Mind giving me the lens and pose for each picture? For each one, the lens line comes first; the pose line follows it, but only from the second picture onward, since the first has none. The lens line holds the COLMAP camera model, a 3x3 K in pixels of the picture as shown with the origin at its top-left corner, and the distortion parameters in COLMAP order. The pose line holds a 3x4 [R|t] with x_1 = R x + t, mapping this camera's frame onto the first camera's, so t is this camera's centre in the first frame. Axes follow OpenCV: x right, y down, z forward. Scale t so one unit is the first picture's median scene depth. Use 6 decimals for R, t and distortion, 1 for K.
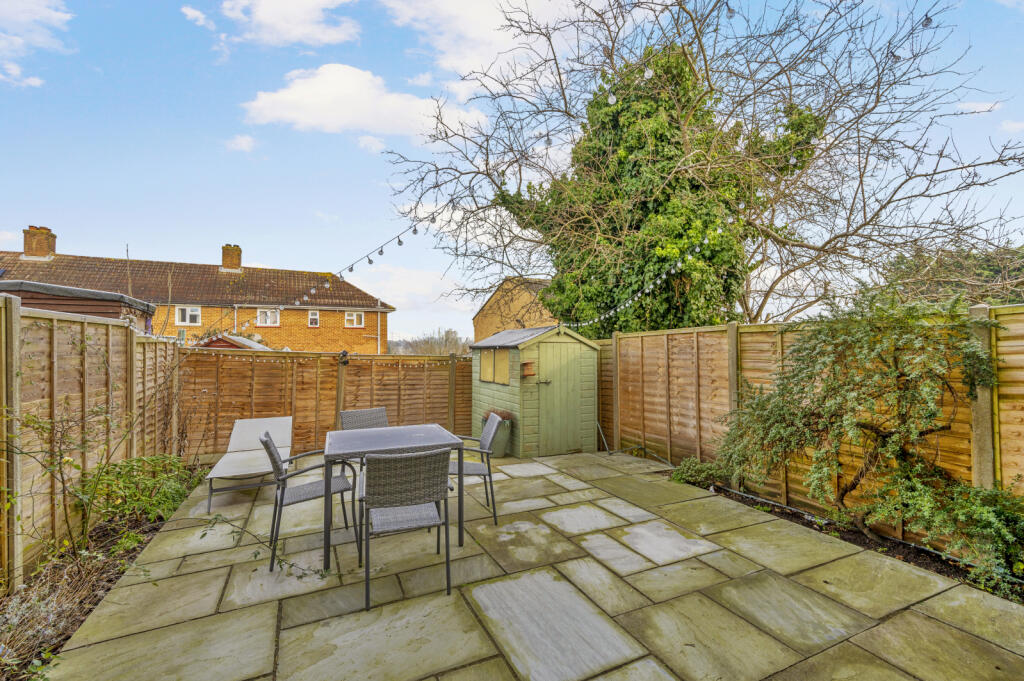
lens RADIAL K [[449.6, 0, 513.5], [0, 449.6, 339.5], [0, 0, 1]] dist [-0.006787, 0.001967]
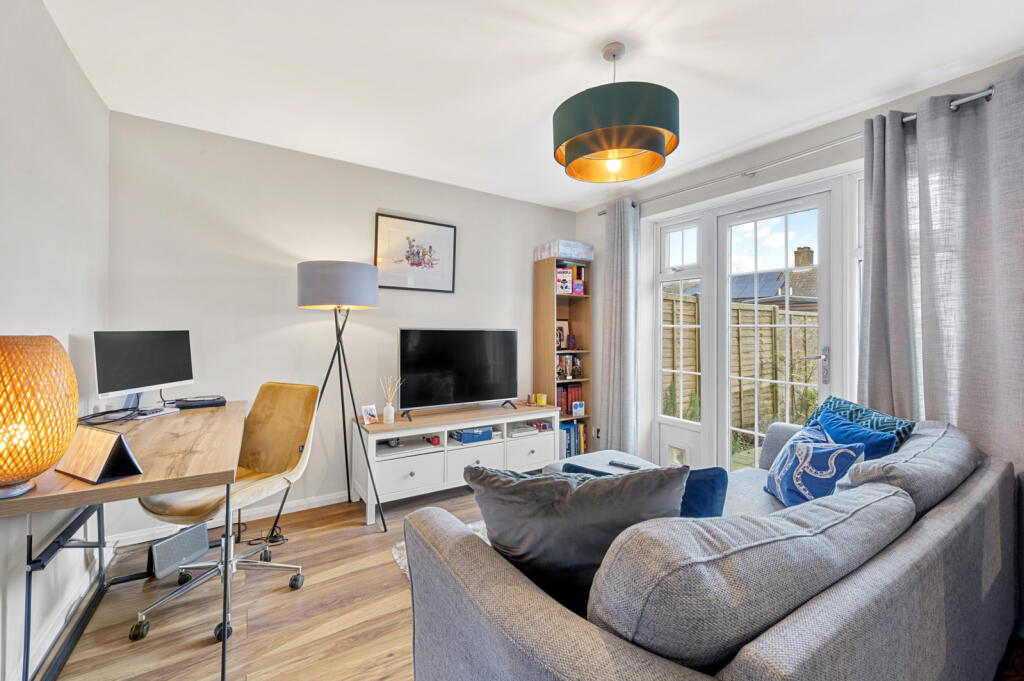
lens RADIAL K [[404.8, 0, 519.5], [0, 404.8, 324.0], [0, 0, 1]] dist [-0.006676, 0.000222]
pose [[0.139879, -0.009305, -0.990125, 0.381482], [-0.004193, 0.999941, -0.009989, 0.013107], [0.990160, 0.005549, 0.139832, -0.305786]]
